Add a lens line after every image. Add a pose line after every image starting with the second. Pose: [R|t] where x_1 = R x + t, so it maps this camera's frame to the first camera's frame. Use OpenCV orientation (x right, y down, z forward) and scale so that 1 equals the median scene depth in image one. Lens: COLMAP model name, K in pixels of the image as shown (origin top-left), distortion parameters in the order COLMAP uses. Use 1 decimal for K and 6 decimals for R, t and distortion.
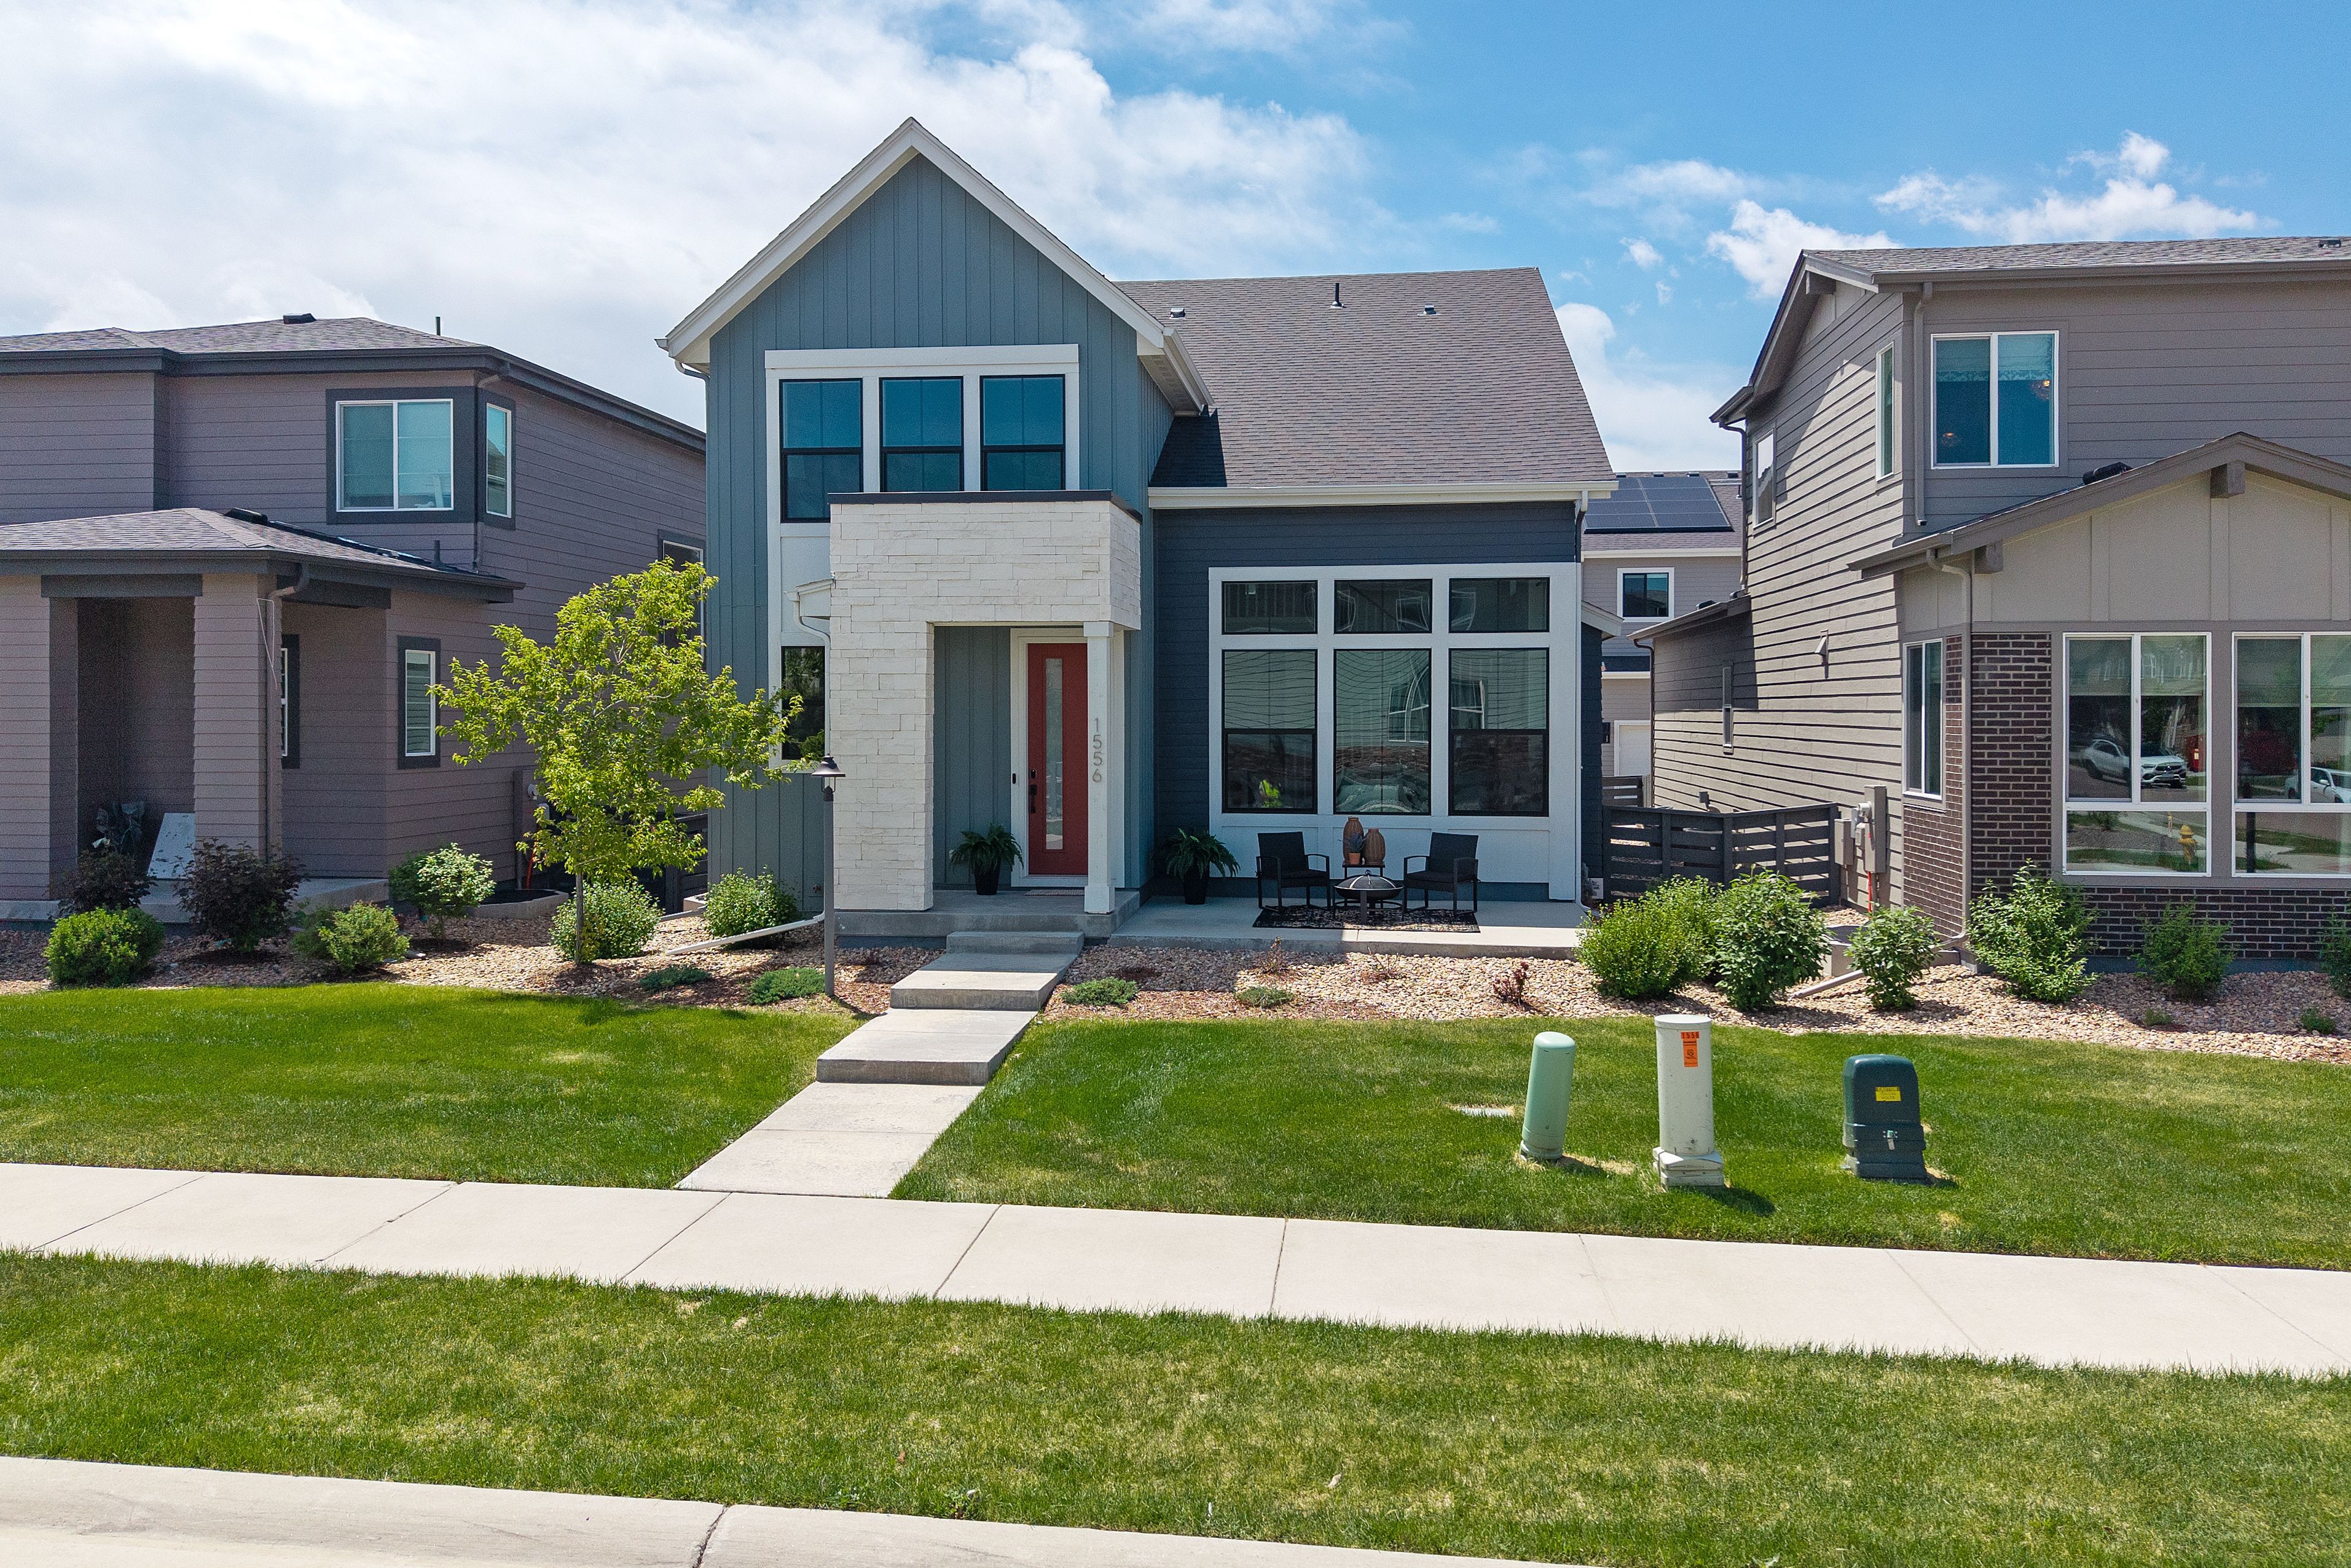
lens RADIAL K [[1618.3, 0, 1176.9], [0, 1618.3, 724.1], [0, 0, 1]] dist [0.006393, -0.001497]
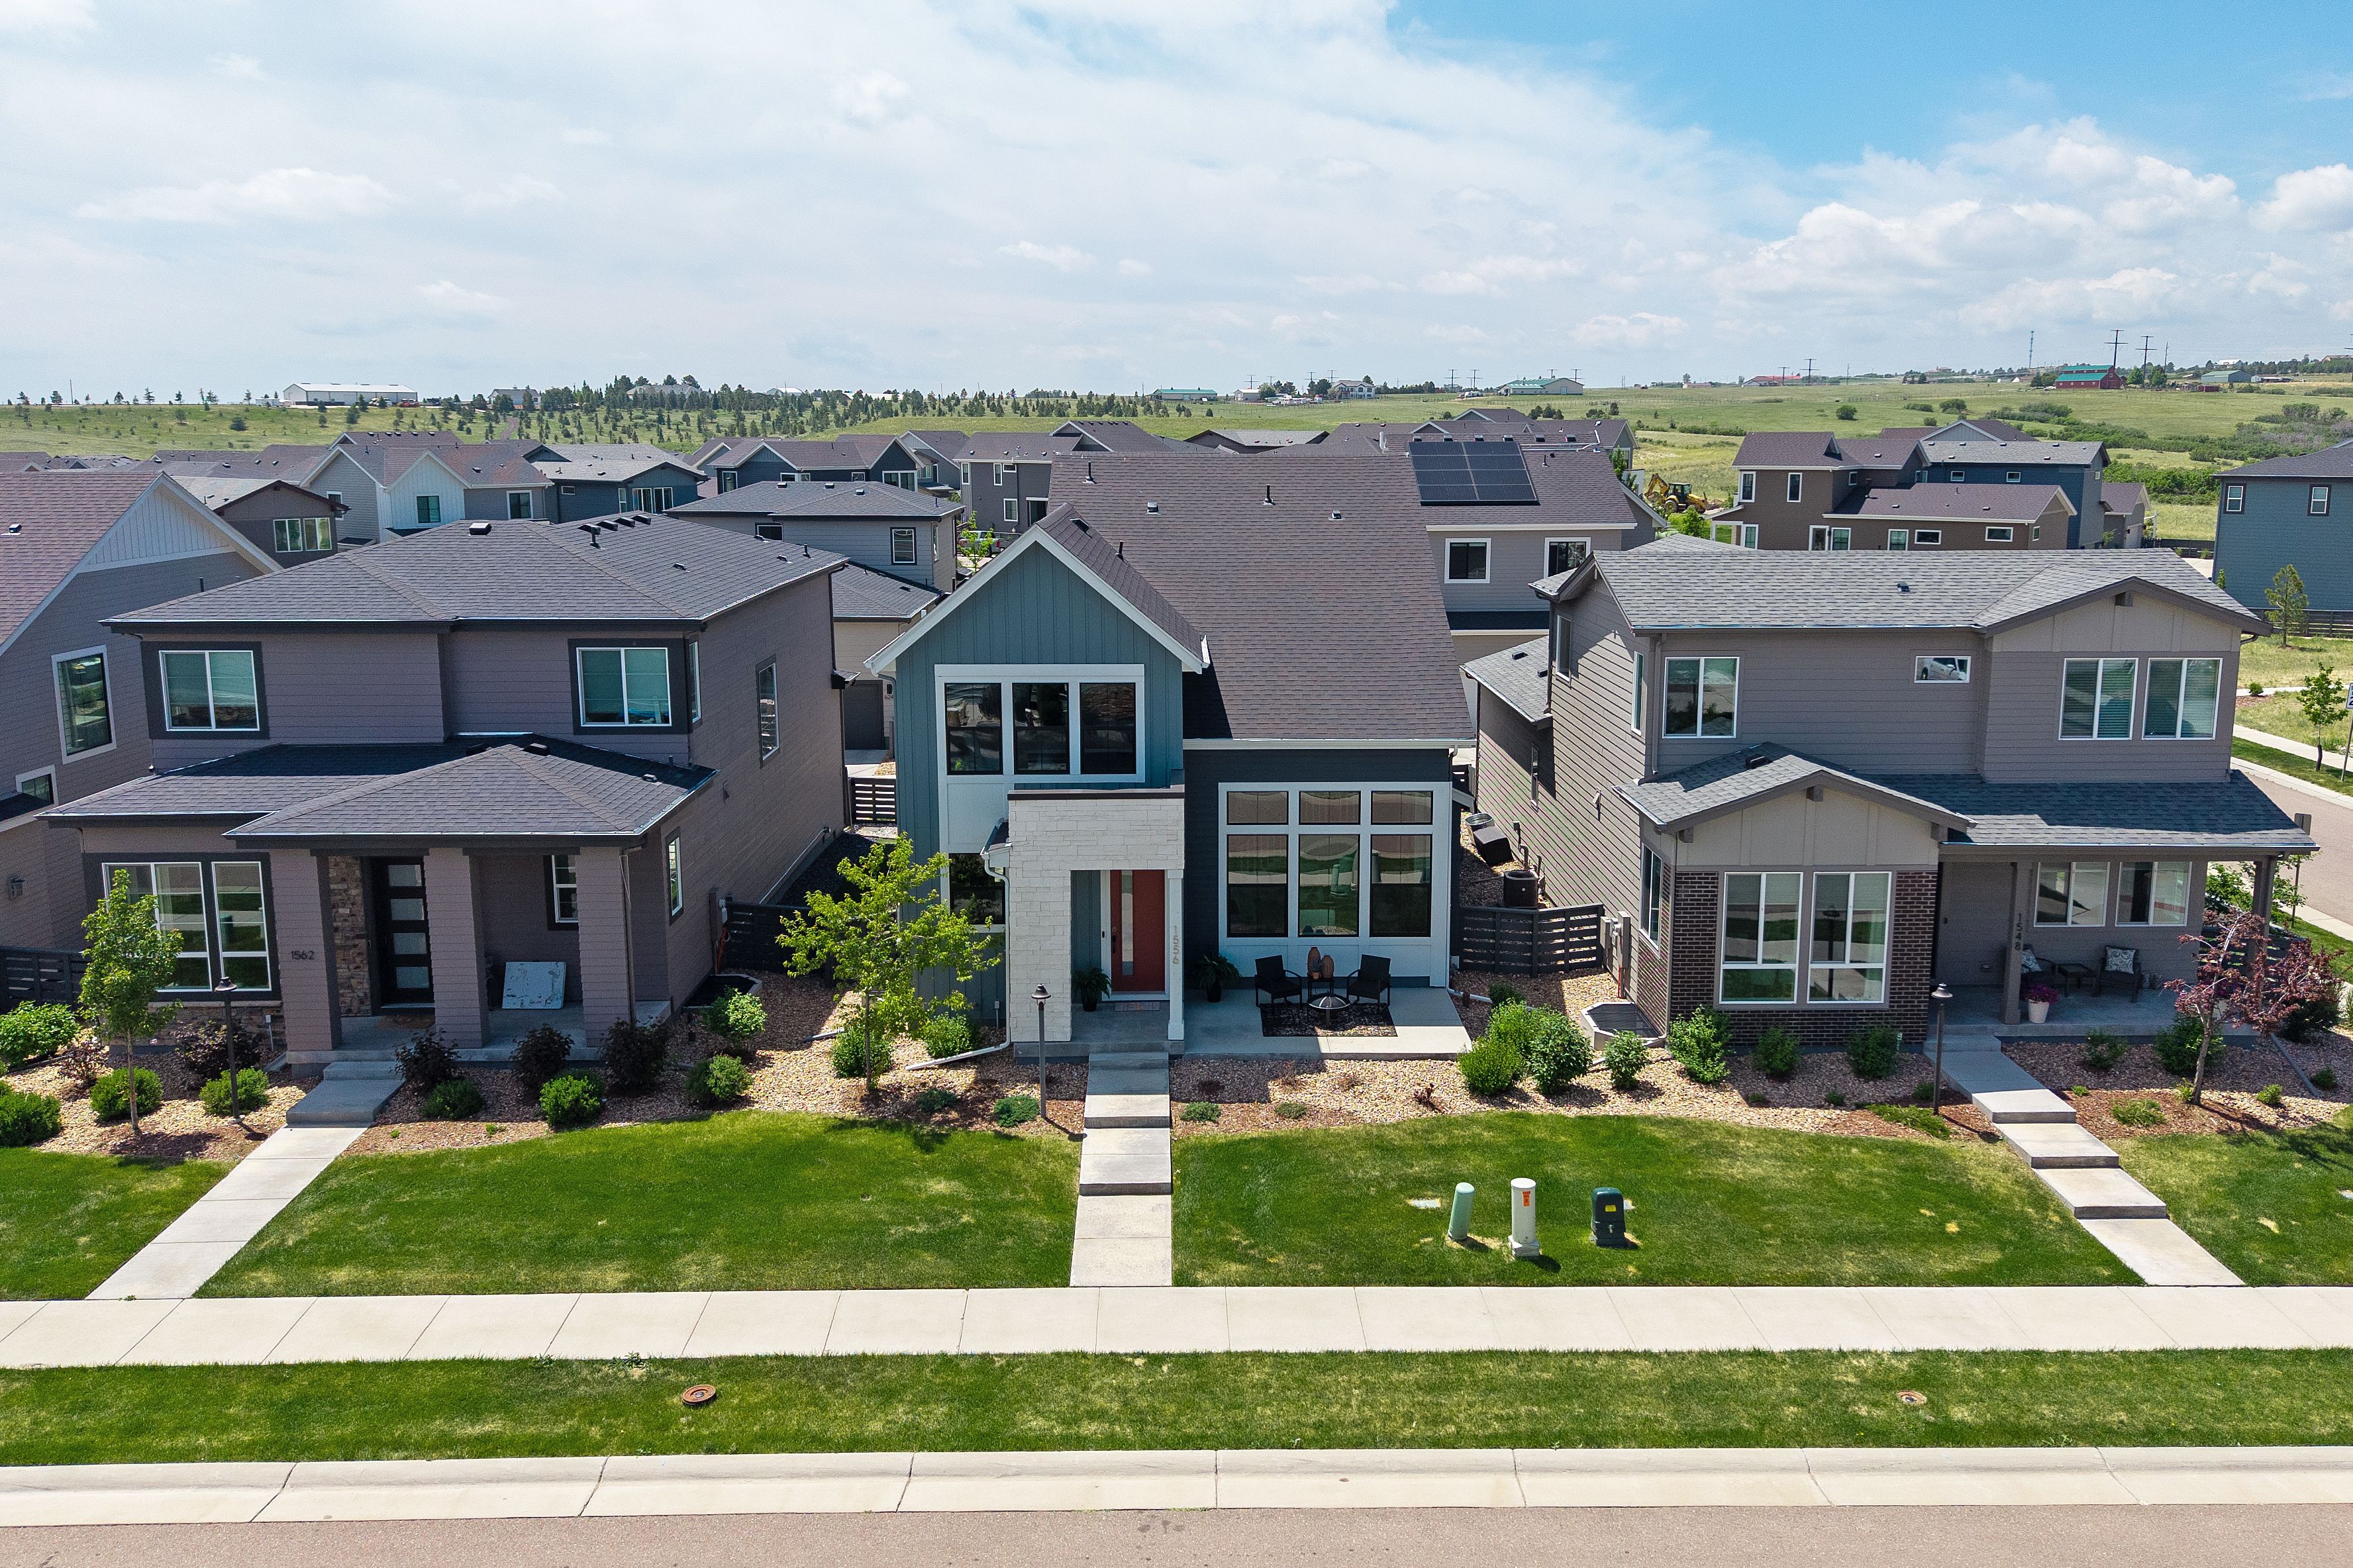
lens RADIAL K [[1727.7, 0, 1196.9], [0, 1727.7, 670.1], [0, 0, 1]] dist [0.013552, -0.006496]
pose [[0.989900, -0.020363, 0.140295, -0.263563], [0.001259, 0.990854, 0.134930, -0.489530], [-0.141760, -0.133390, 0.980873, -0.686667]]
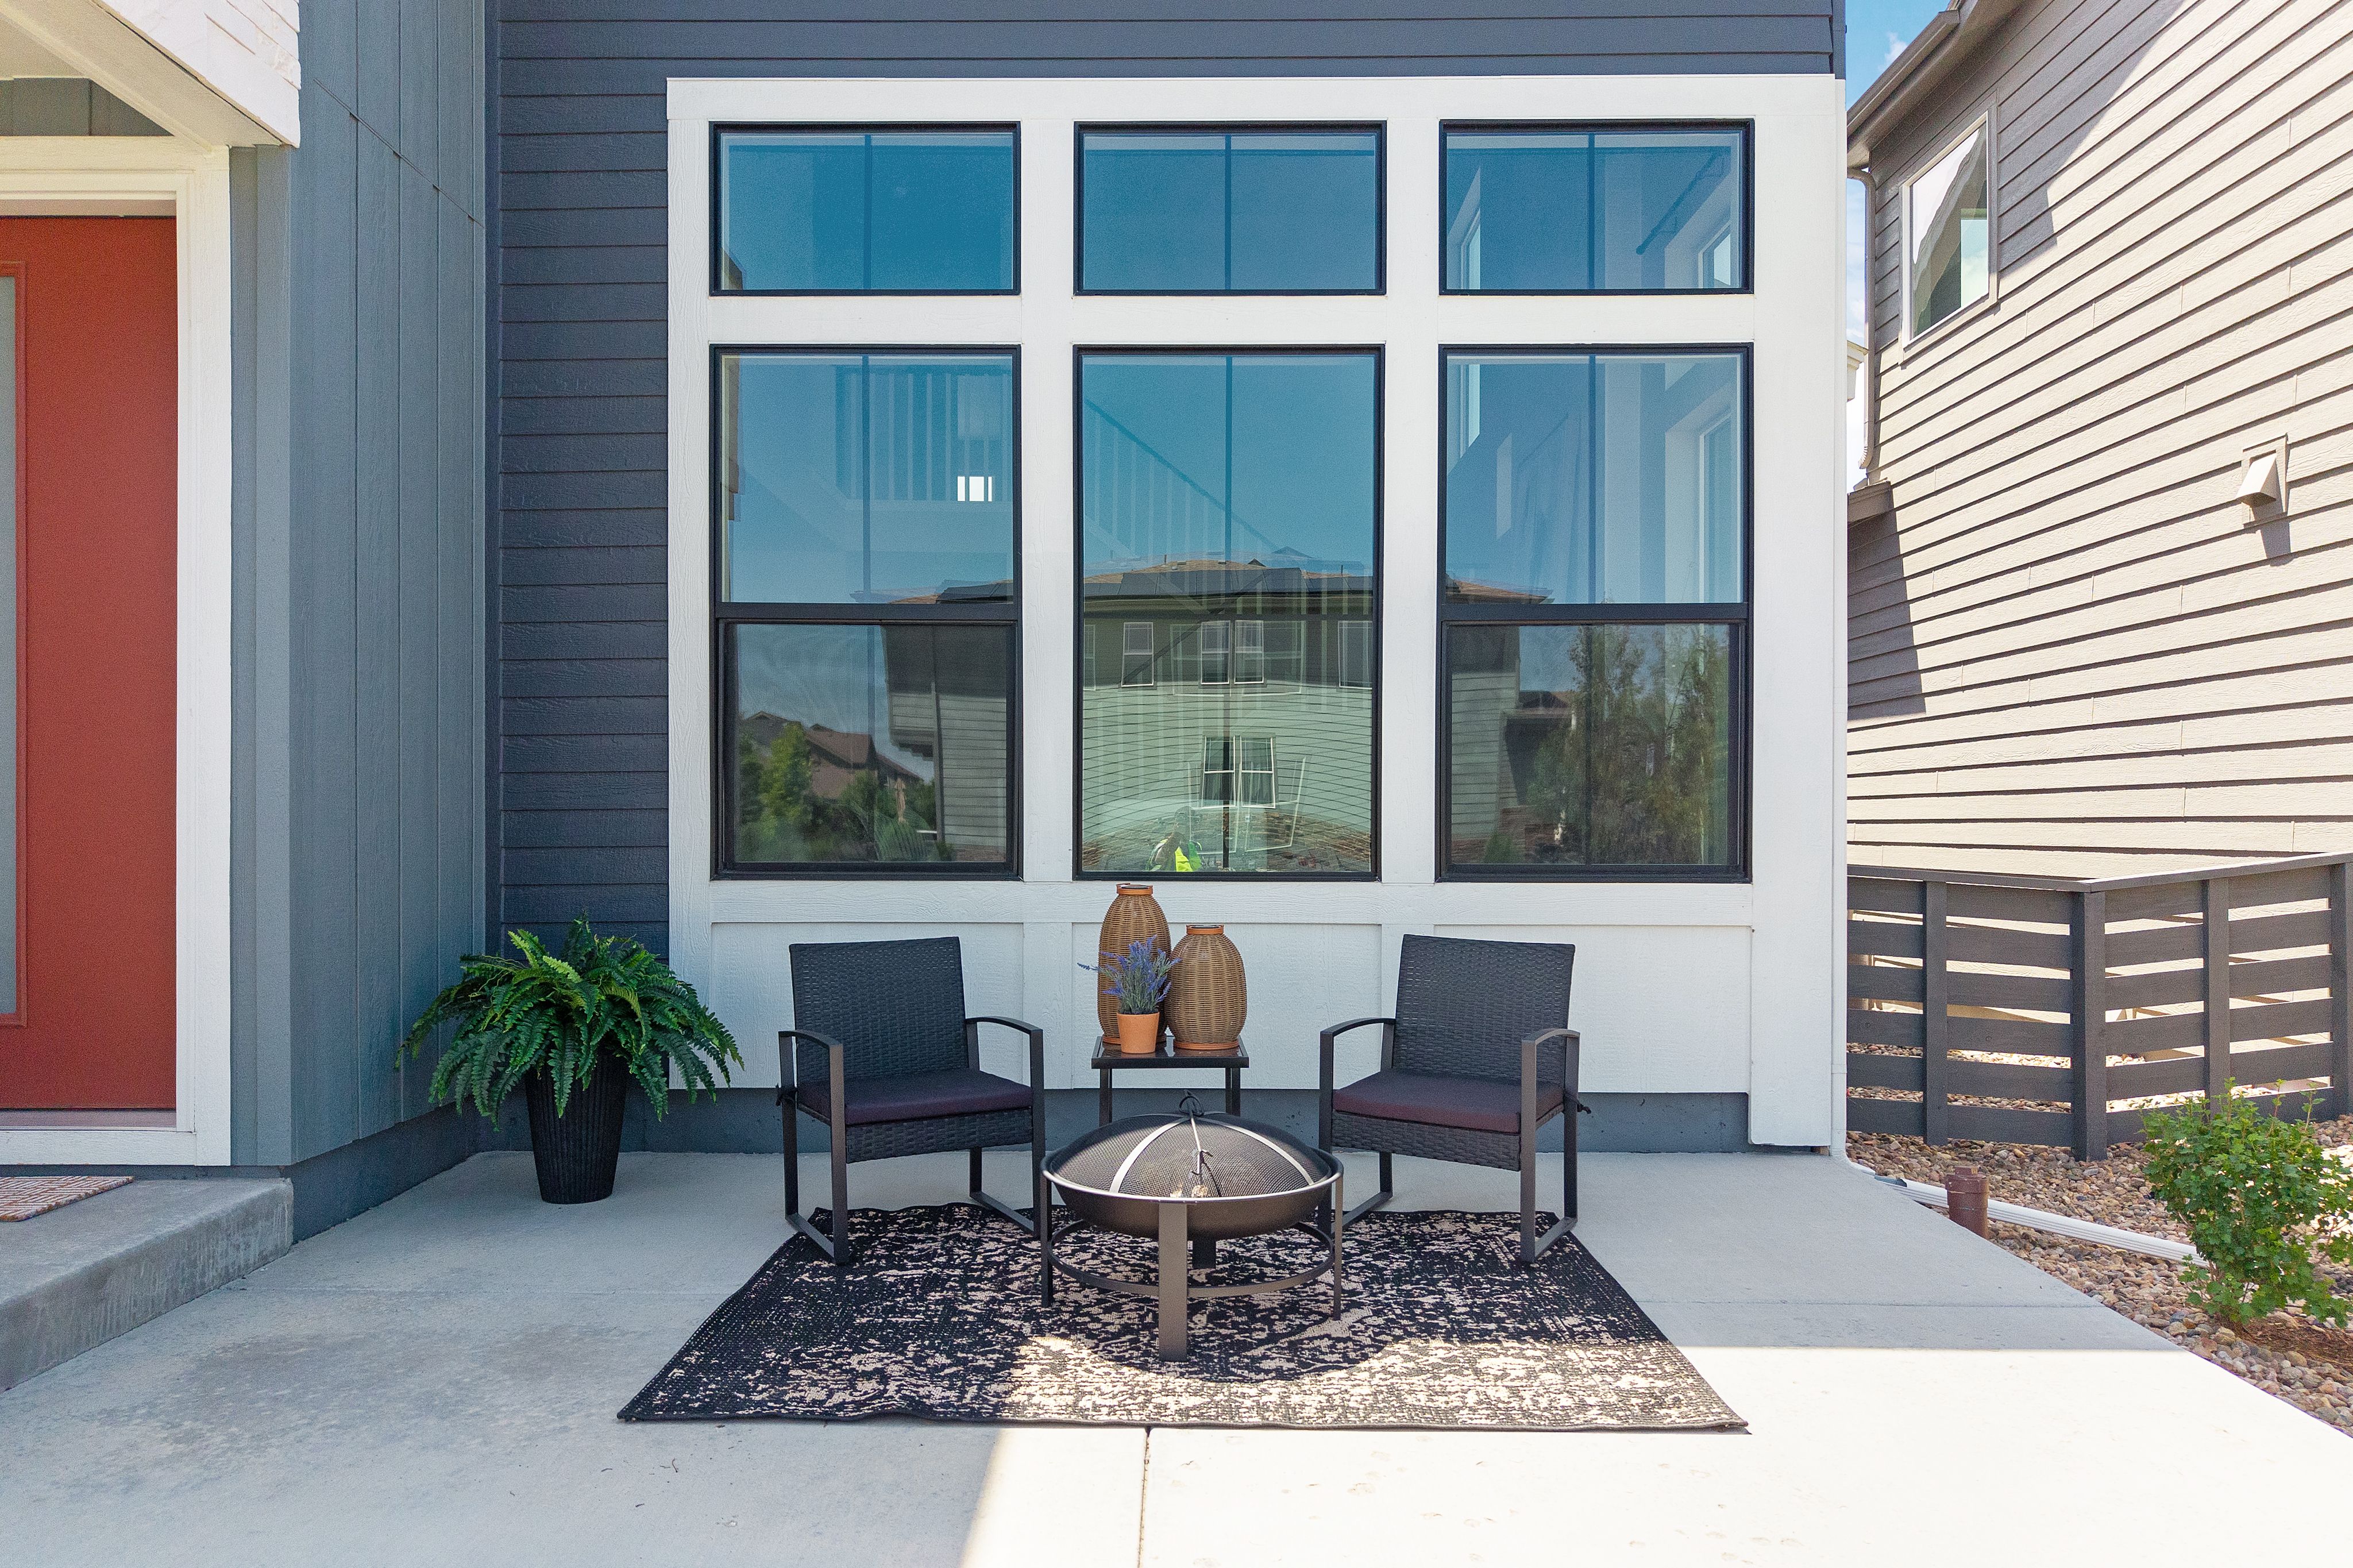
lens RADIAL K [[1515.8, 0, 1170.8], [0, 1515.8, 834.6], [0, 0, 1]] dist [0.011044, -0.028025]
pose [[0.992067, 0.000831, 0.125706, 0.090863], [-0.000737, 0.999999, -0.000789, 0.053963], [-0.125706, 0.000690, 0.992067, 0.810519]]
